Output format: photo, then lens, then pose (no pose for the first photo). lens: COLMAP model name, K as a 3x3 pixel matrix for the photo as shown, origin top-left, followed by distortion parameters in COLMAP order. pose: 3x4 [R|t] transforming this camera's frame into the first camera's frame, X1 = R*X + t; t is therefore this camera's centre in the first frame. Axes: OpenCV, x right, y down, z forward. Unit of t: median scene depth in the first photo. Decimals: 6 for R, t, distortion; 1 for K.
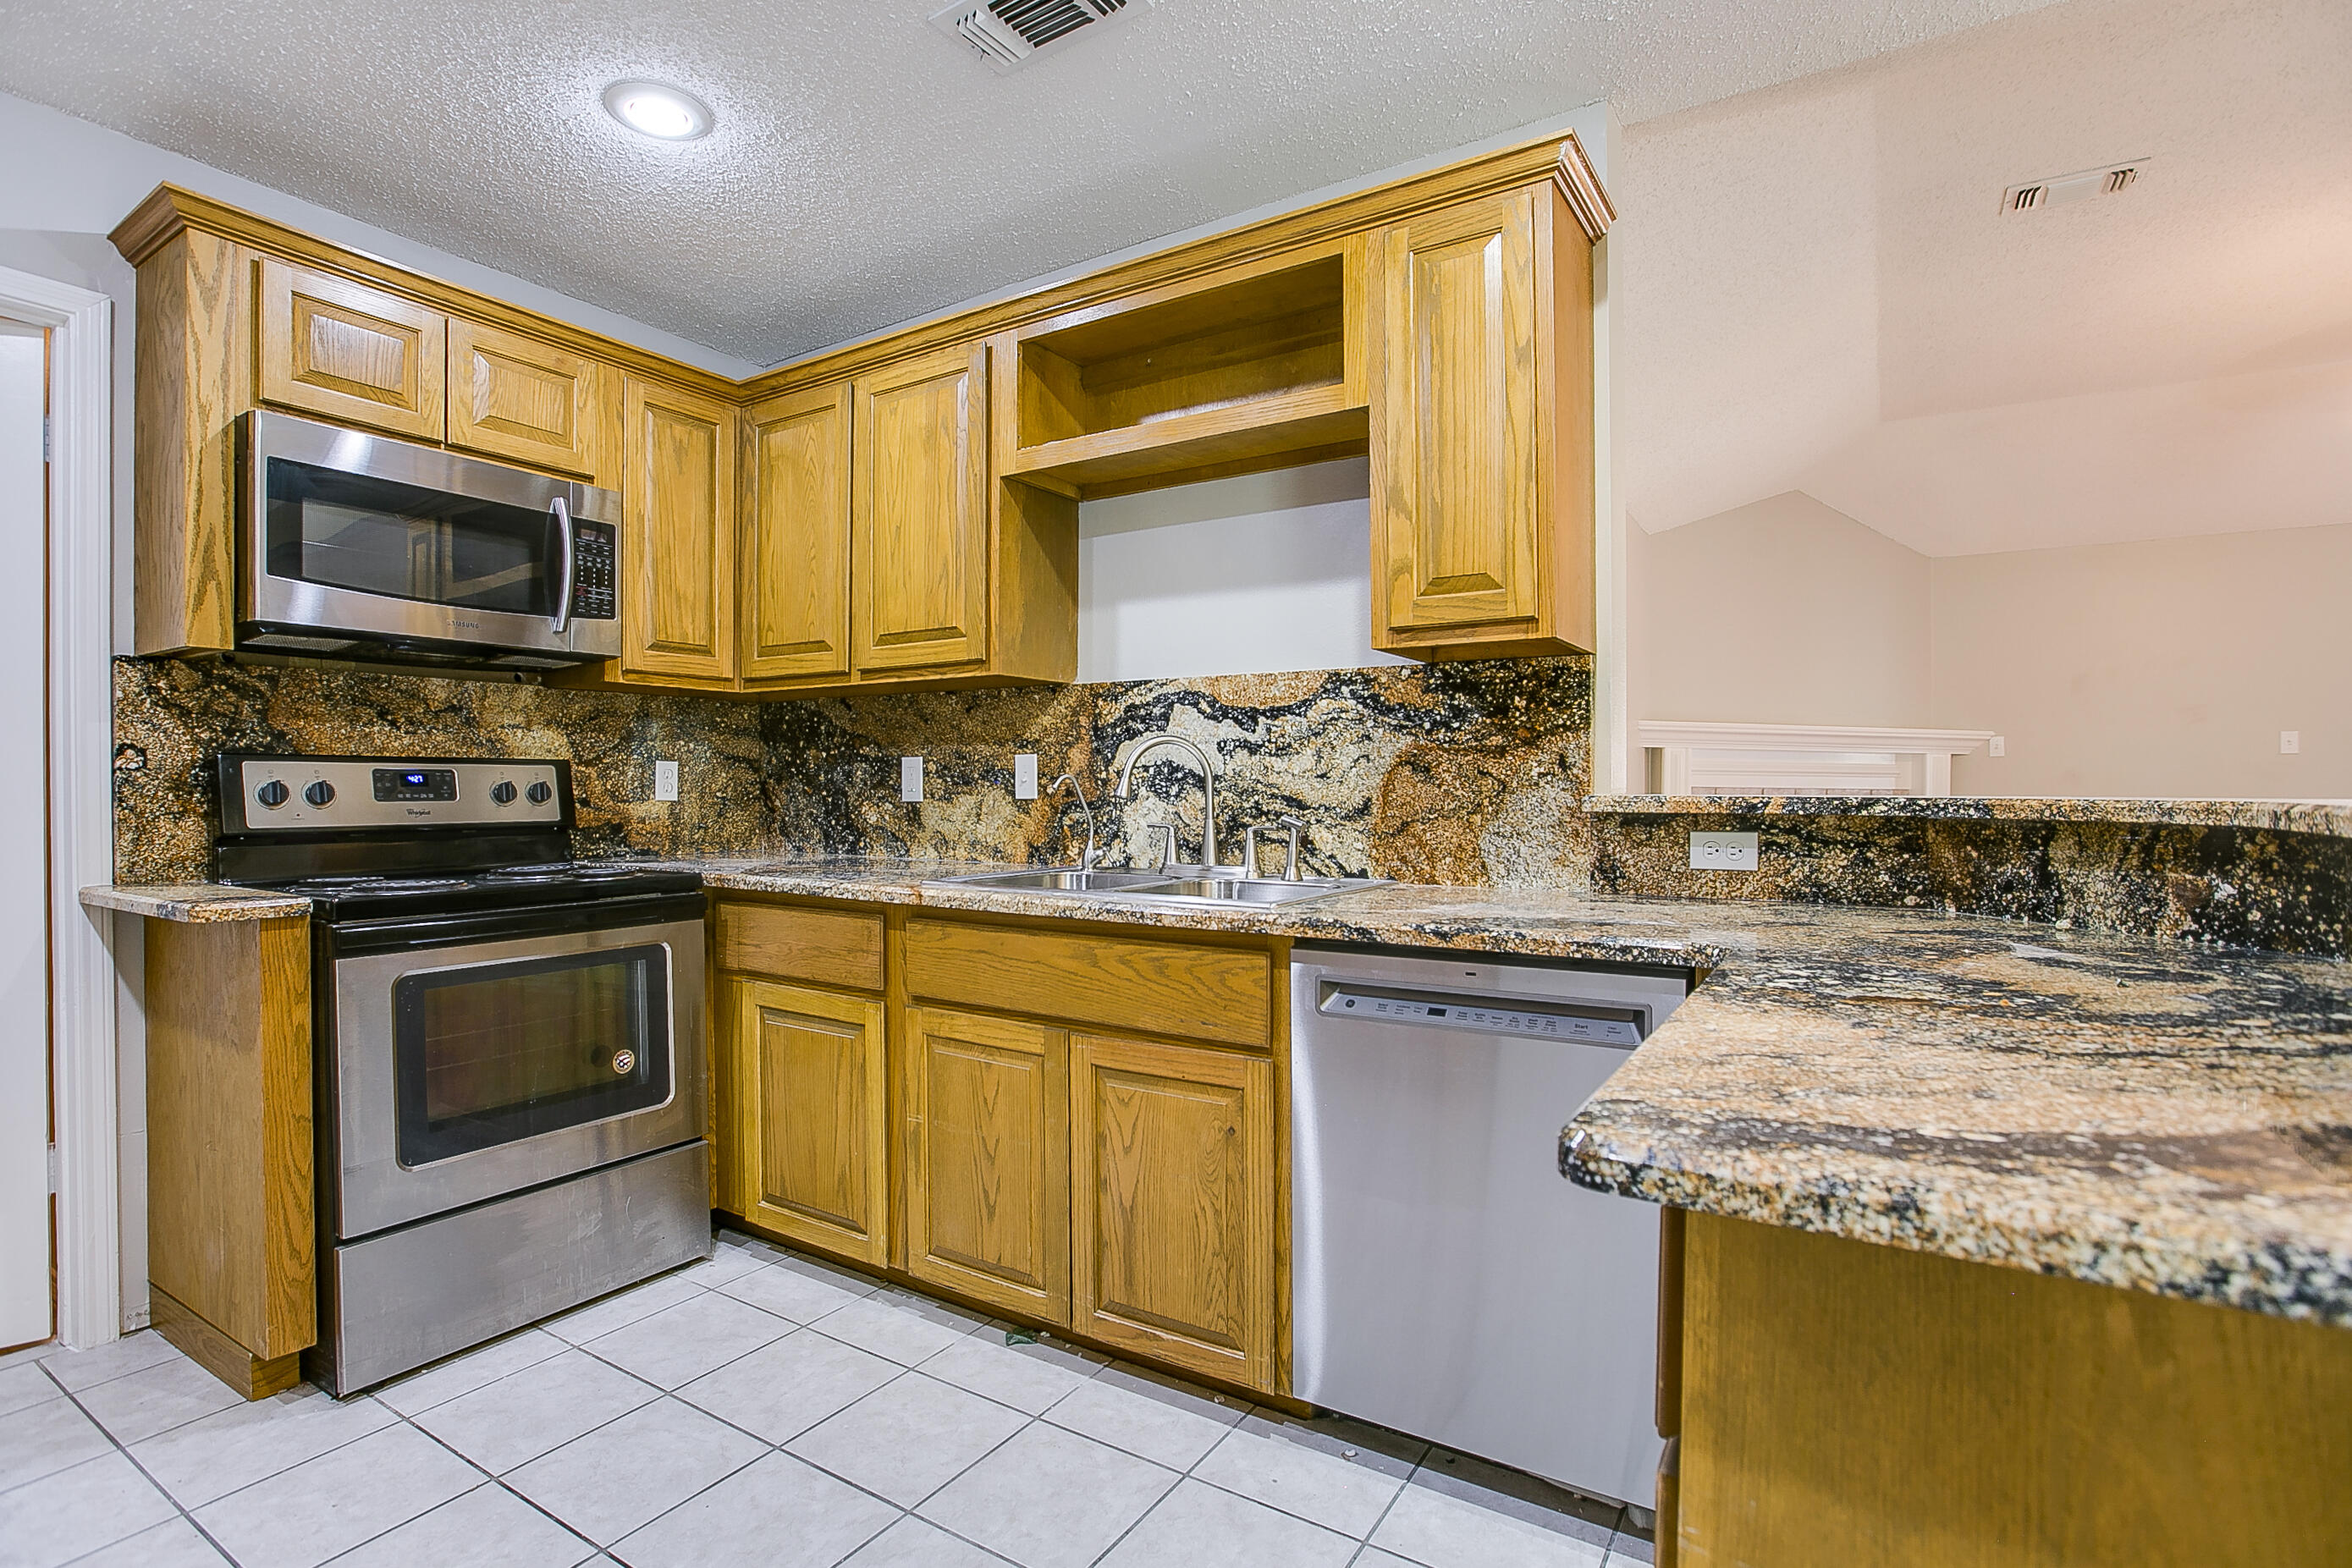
lens RADIAL K [[1149.0, 0, 1176.9], [0, 1149.0, 800.8], [0, 0, 1]] dist [-0.058570, 0.026809]
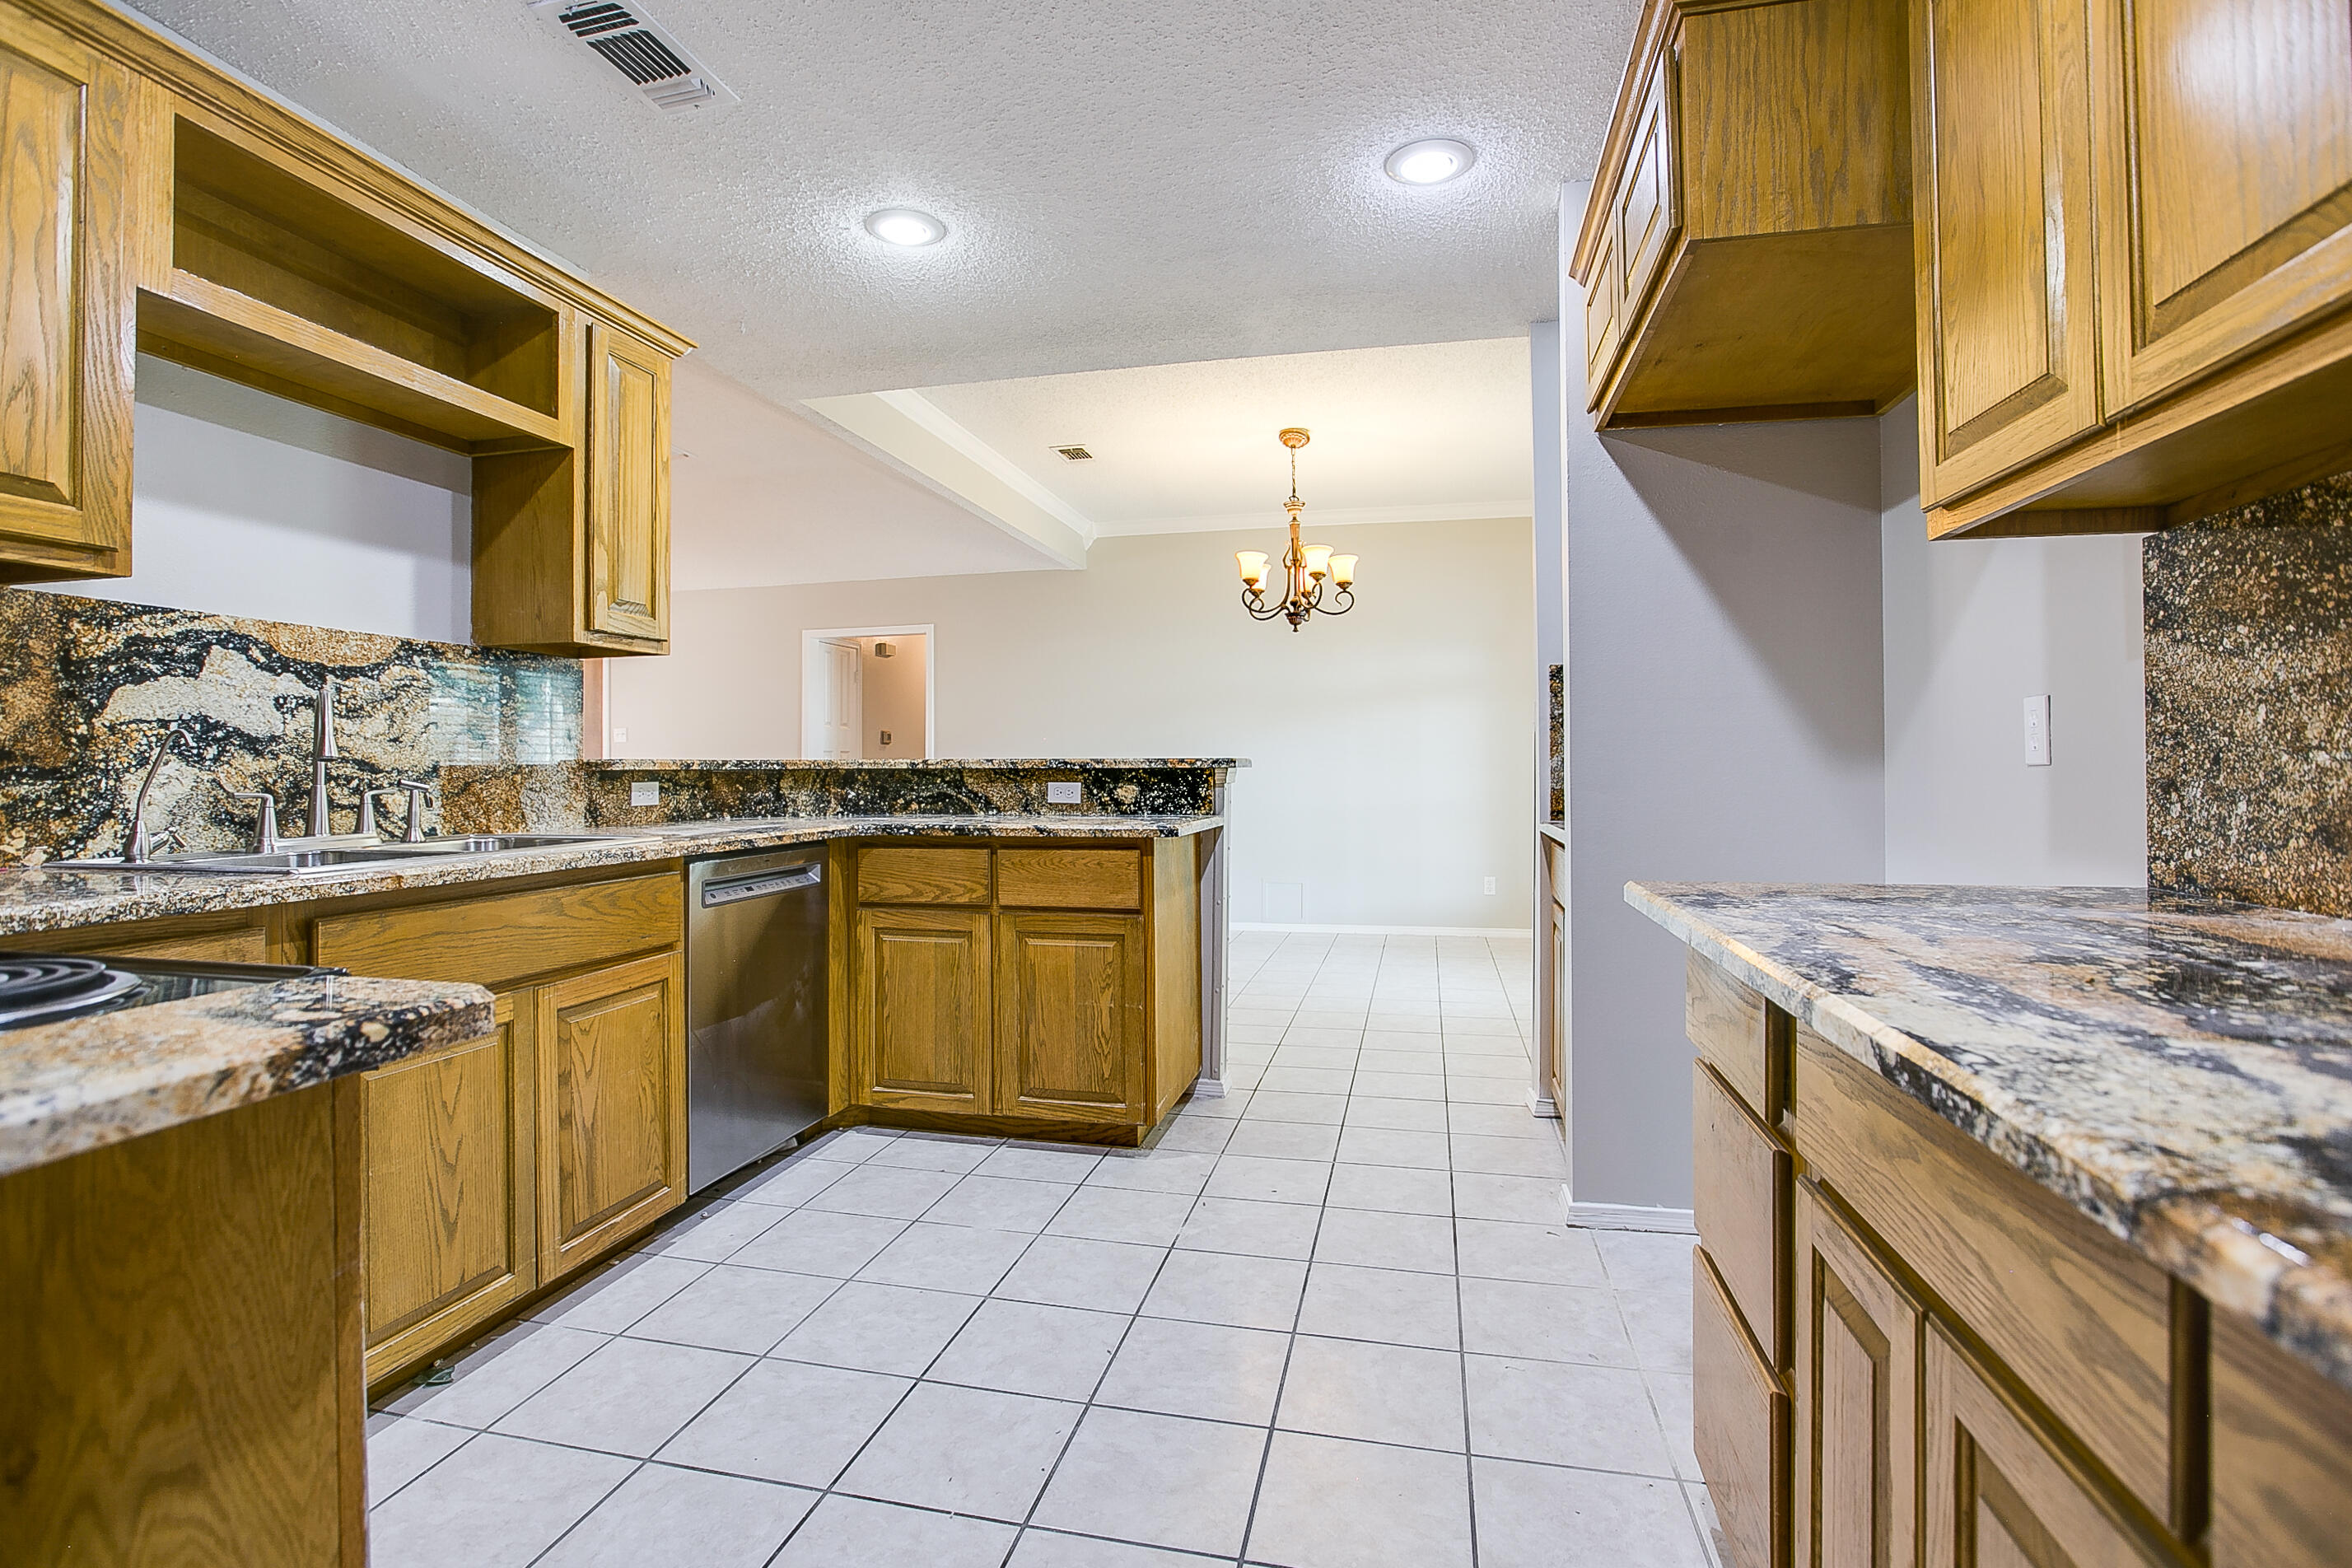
lens RADIAL K [[1097.6, 0, 1163.4], [0, 1097.6, 769.5], [0, 0, 1]] dist [-0.000689, 0.000292]
pose [[-0.331332, -0.000042, 0.943514, -1.035964], [0.020694, 0.999759, 0.007311, 0.011648], [-0.943287, 0.021947, -0.331251, 0.688774]]
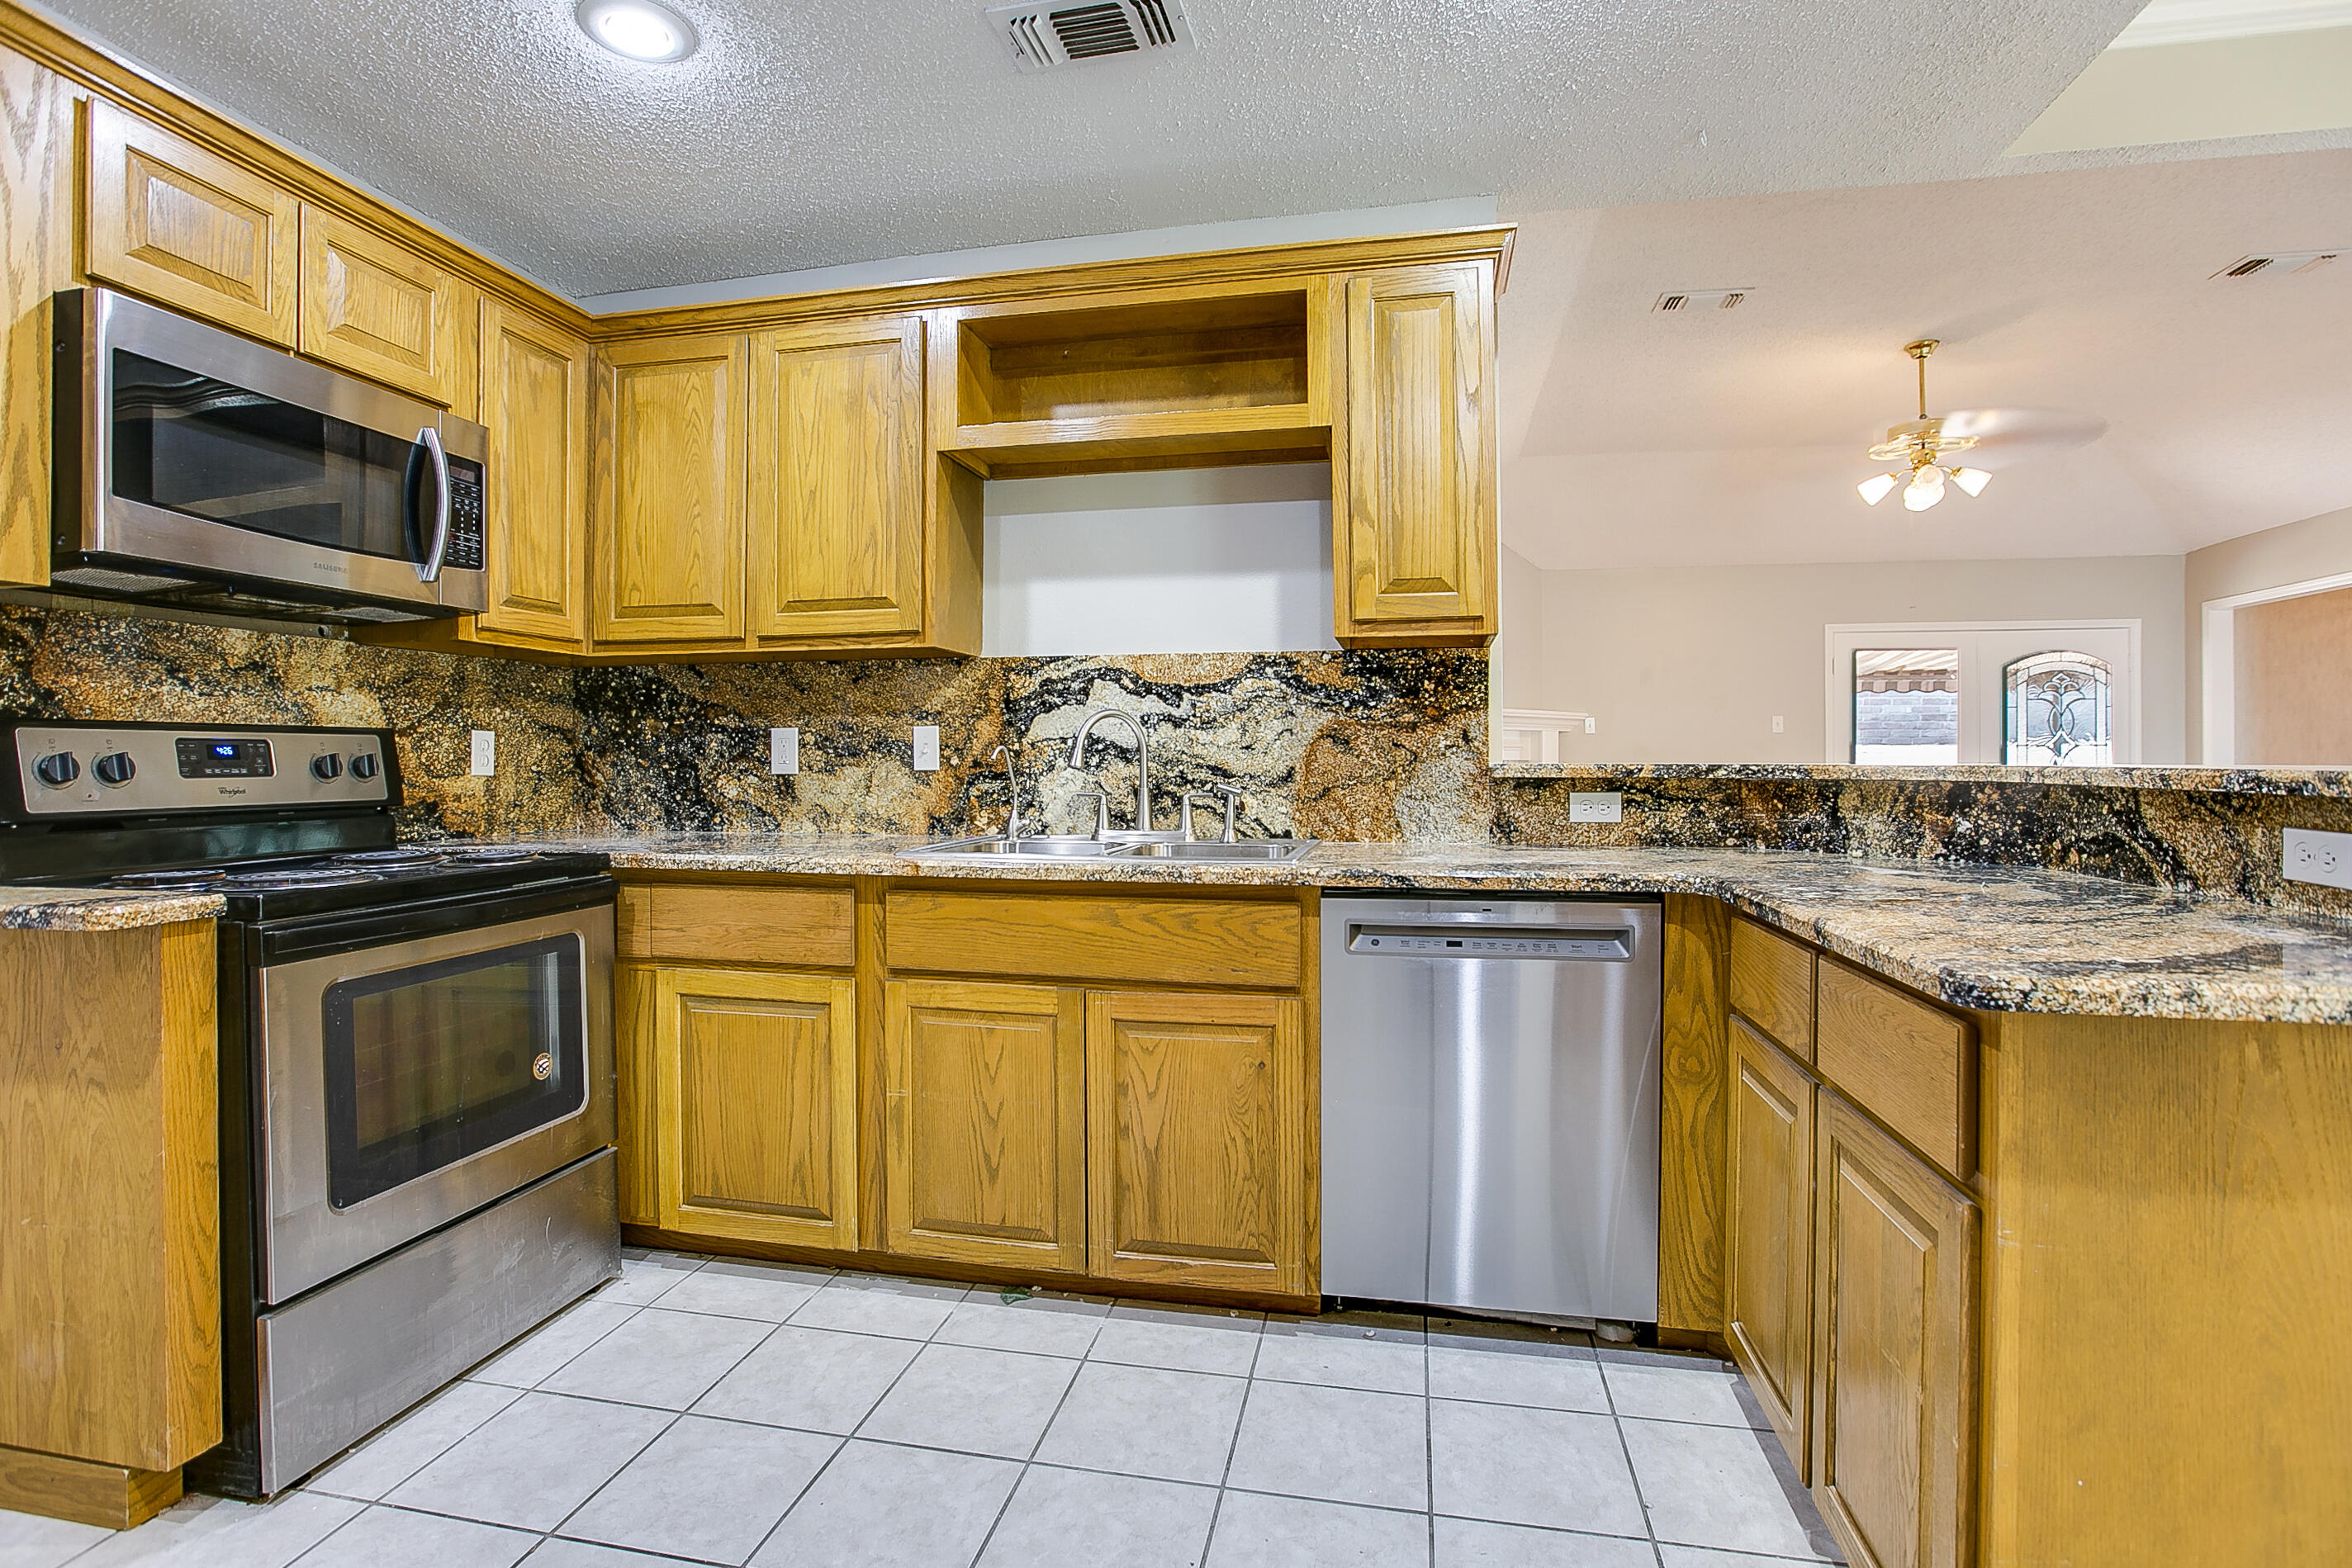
lens RADIAL K [[1146.5, 0, 1171.9], [0, 1146.5, 758.9], [0, 0, 1]] dist [-0.054990, 0.022682]
pose [[0.934257, -0.002951, 0.356589, -0.342234], [0.007458, 0.999909, -0.011267, 0.001312], [-0.356523, 0.013186, 0.934193, -0.011487]]
